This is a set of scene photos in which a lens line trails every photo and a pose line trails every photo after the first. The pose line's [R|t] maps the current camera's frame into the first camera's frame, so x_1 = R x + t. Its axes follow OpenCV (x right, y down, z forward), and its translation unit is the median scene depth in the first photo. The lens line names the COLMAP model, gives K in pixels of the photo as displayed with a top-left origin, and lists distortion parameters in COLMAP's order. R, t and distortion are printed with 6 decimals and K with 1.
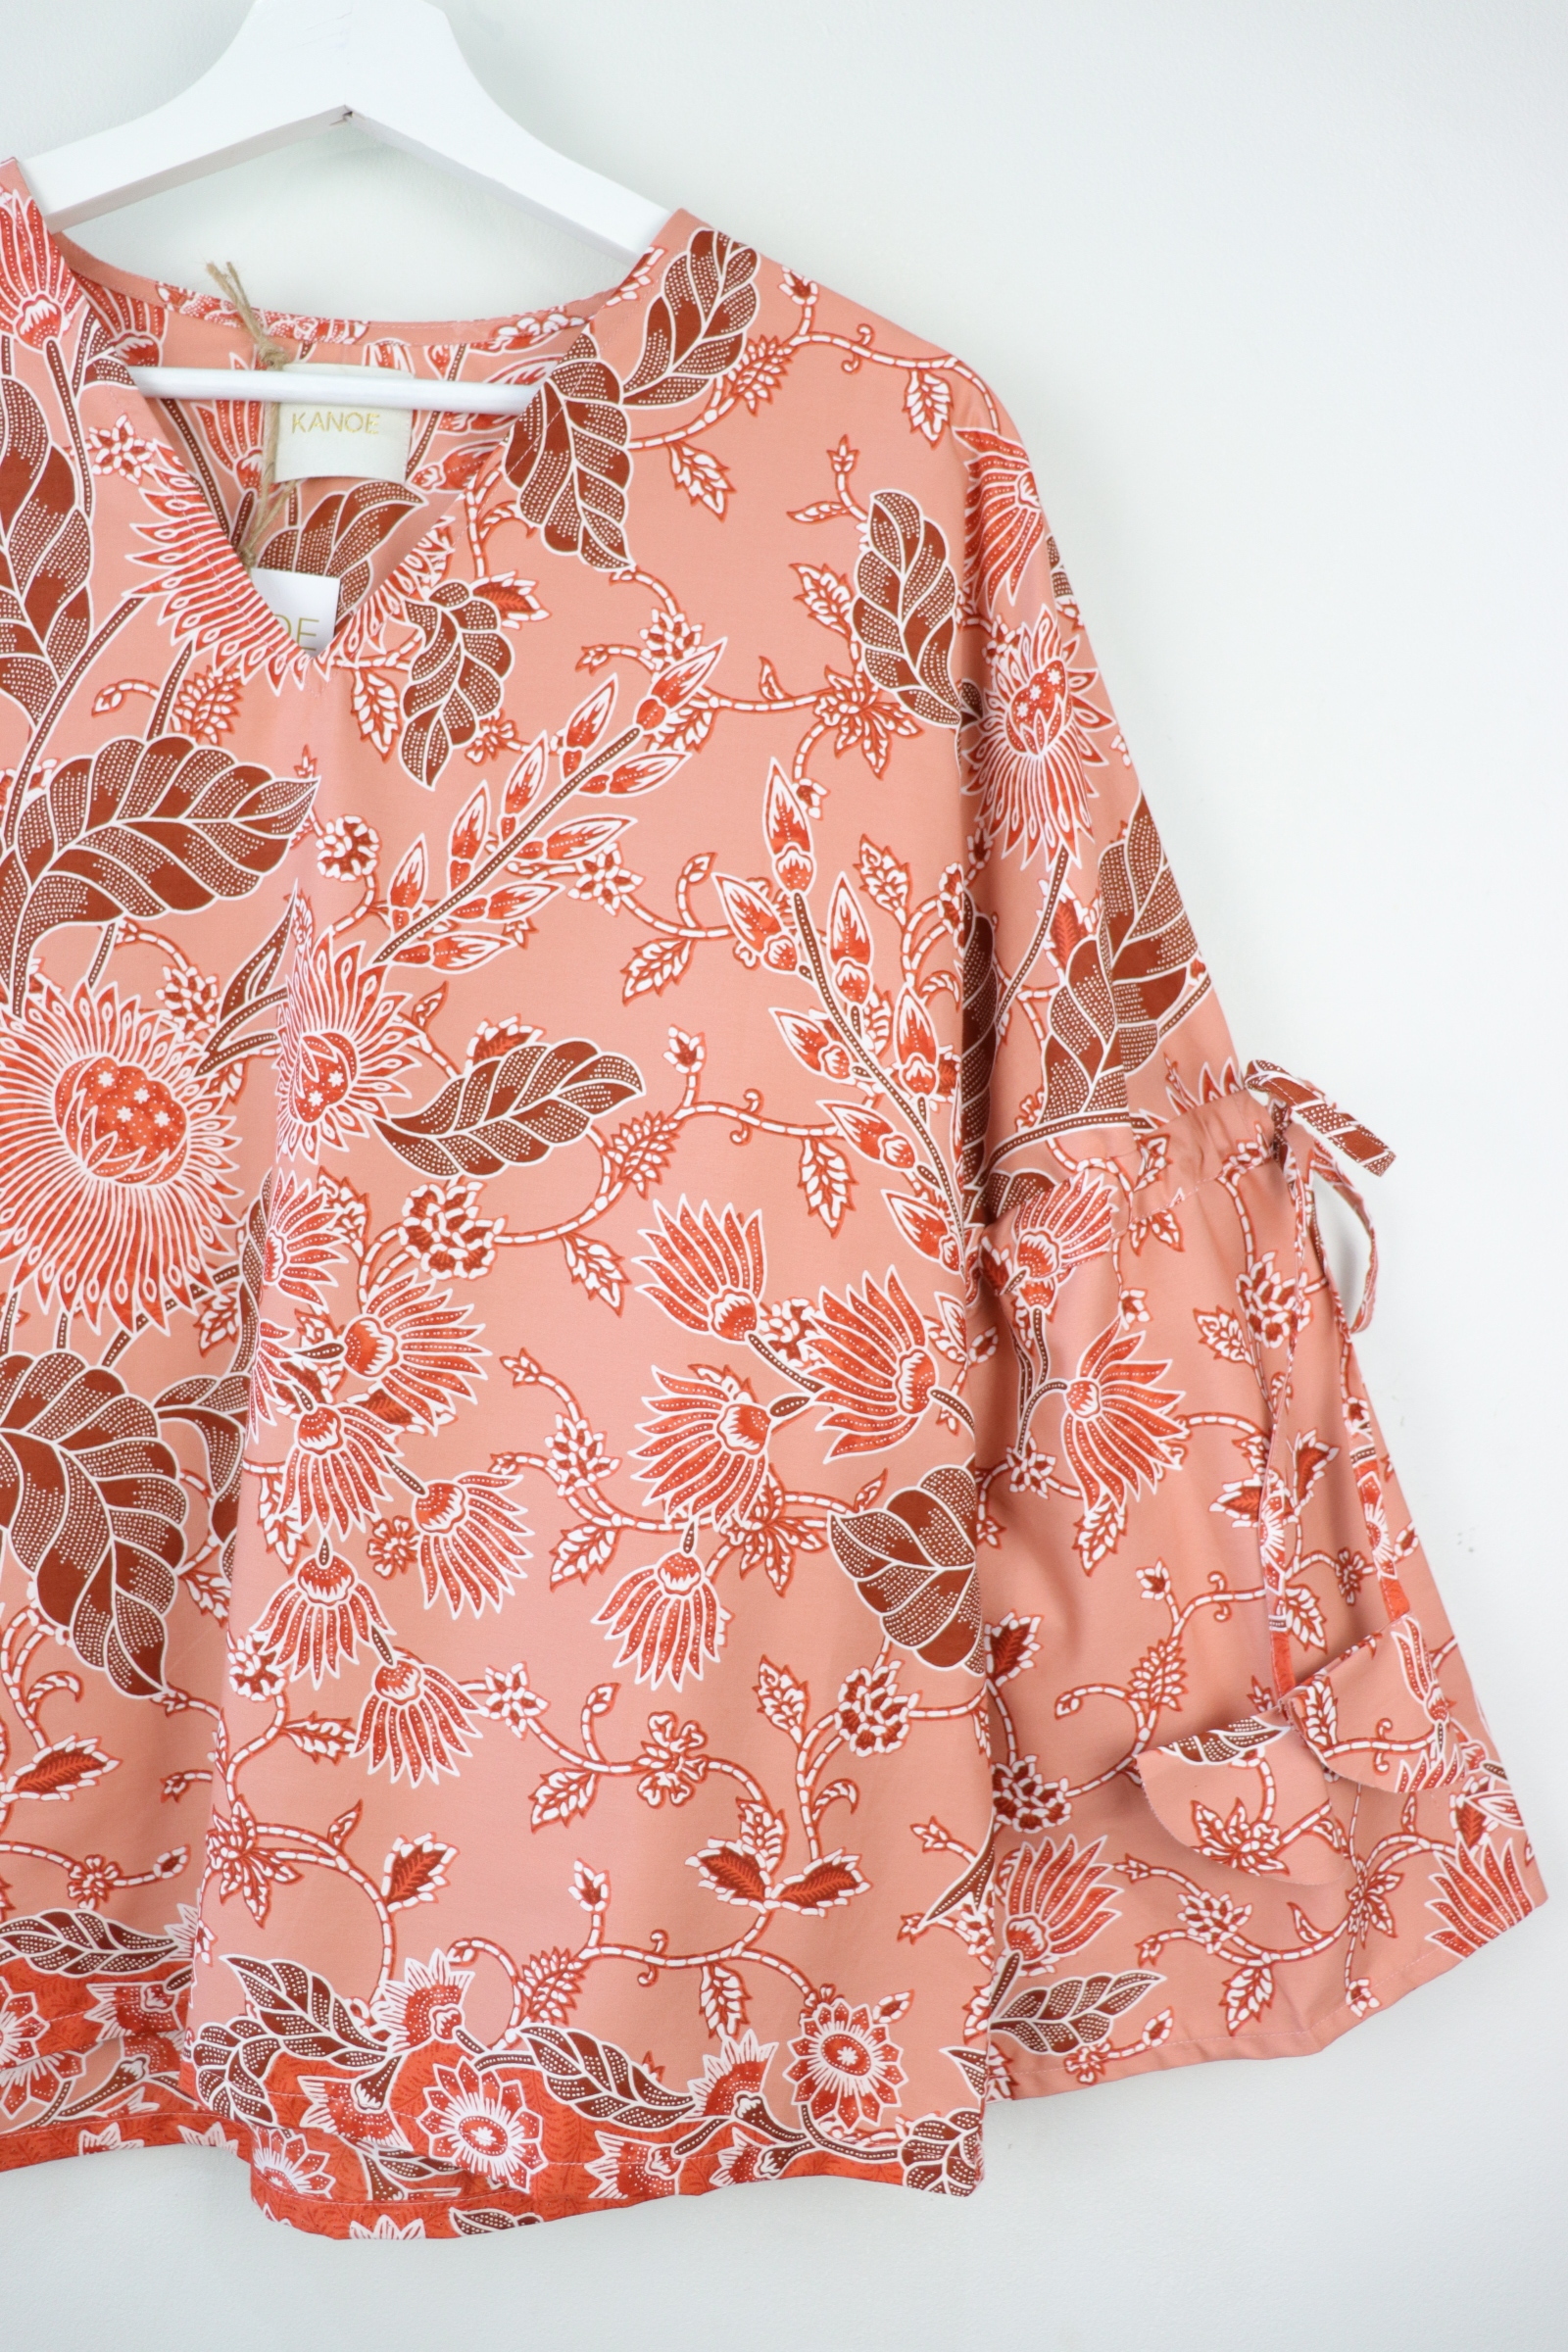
lens RADIAL K [[1927.9, 0, 774.1], [0, 1927.9, 1169.2], [0, 0, 1]] dist [-0.181331, 0.163570]
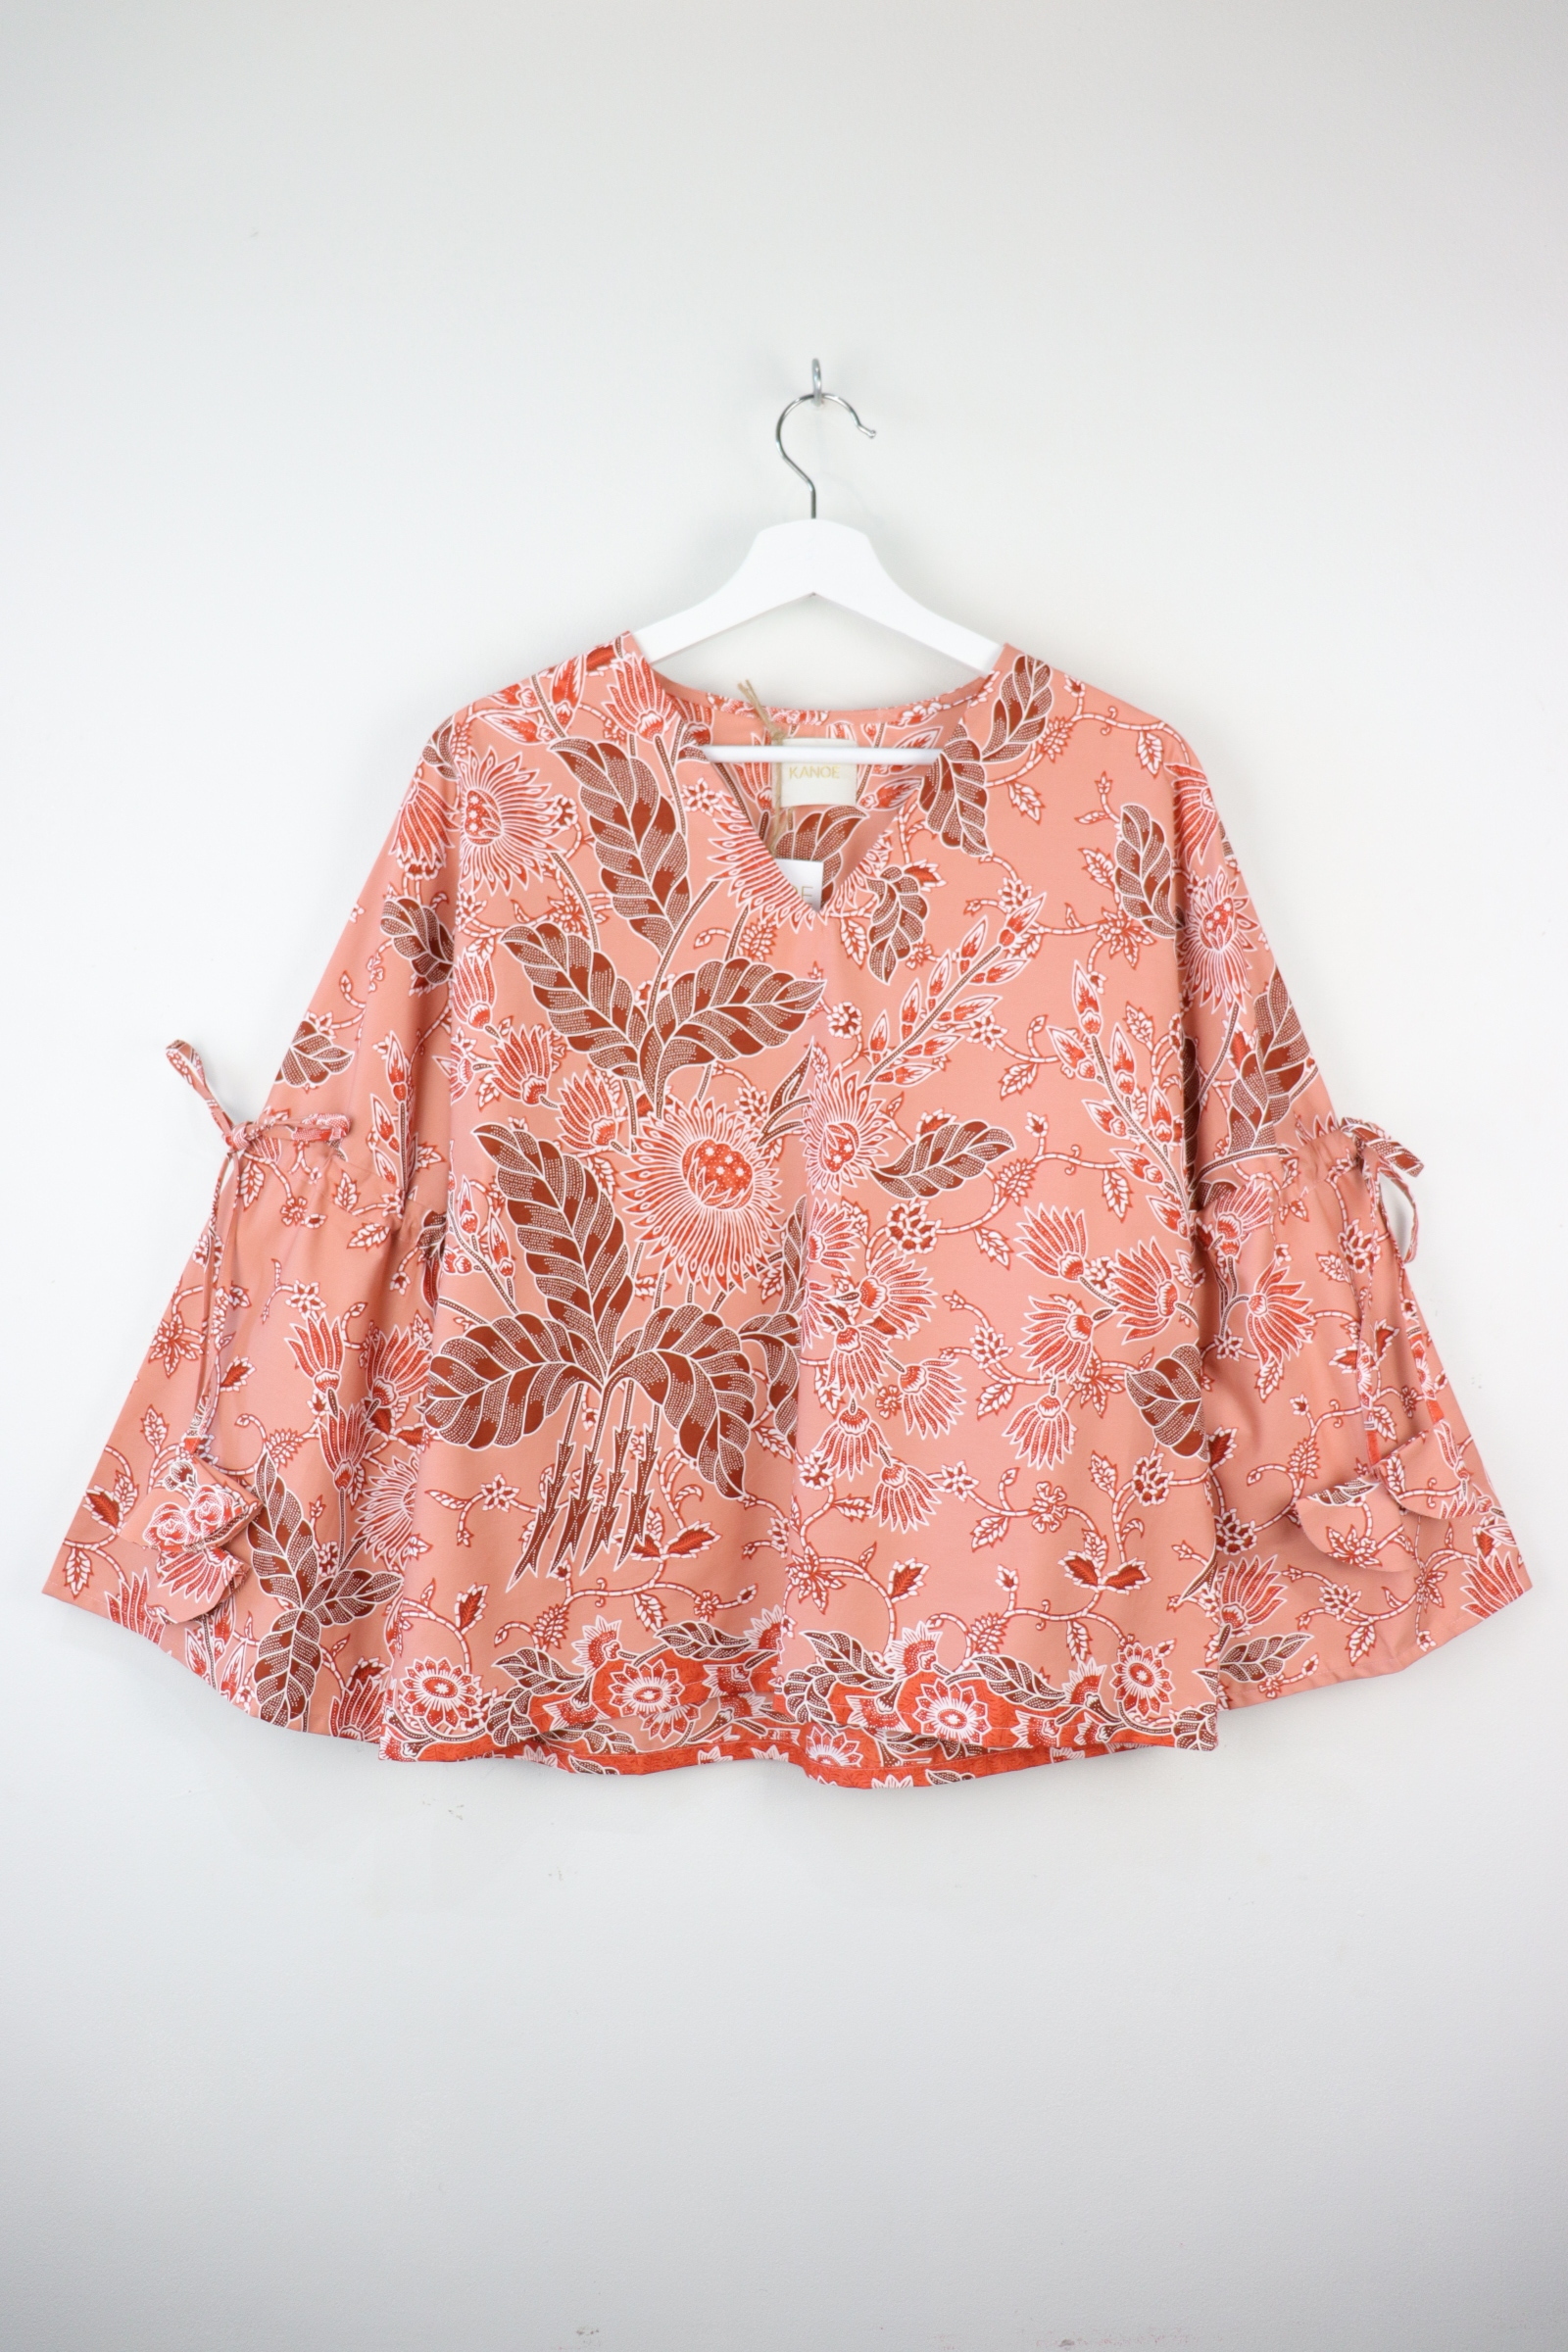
lens RADIAL K [[1927.9, 0, 774.1], [0, 1927.9, 1169.2], [0, 0, 1]] dist [-0.181331, 0.163570]
pose [[0.998604, -0.041725, -0.032383, -0.236023], [0.042379, 0.998906, 0.019766, -0.064976], [0.031523, -0.021111, 0.999280, -0.830121]]
